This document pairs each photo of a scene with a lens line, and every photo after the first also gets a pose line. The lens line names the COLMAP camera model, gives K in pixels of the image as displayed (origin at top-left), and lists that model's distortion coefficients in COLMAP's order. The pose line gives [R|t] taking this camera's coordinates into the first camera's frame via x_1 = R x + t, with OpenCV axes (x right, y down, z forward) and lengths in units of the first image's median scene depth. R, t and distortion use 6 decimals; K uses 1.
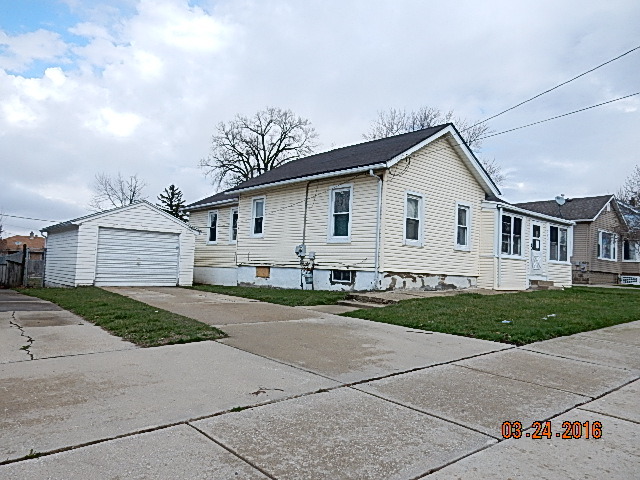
lens RADIAL K [[476.6, 0, 320.2], [0, 476.6, 238.6], [0, 0, 1]] dist [0.003320, 0.000786]
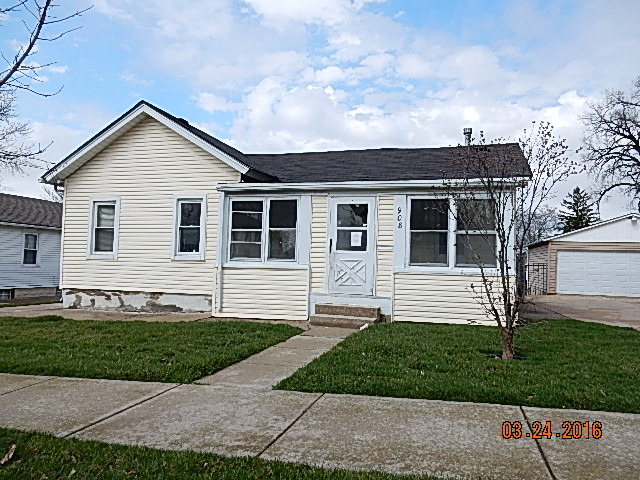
lens RADIAL K [[476.6, 0, 321.3], [0, 476.6, 242.1], [0, 0, 1]] dist [0.003320, 0.000786]
pose [[0.532879, -0.078045, -0.842585, 1.110208], [0.058525, 0.996752, -0.055311, 0.054333], [0.844165, -0.019838, 0.535716, 0.841373]]
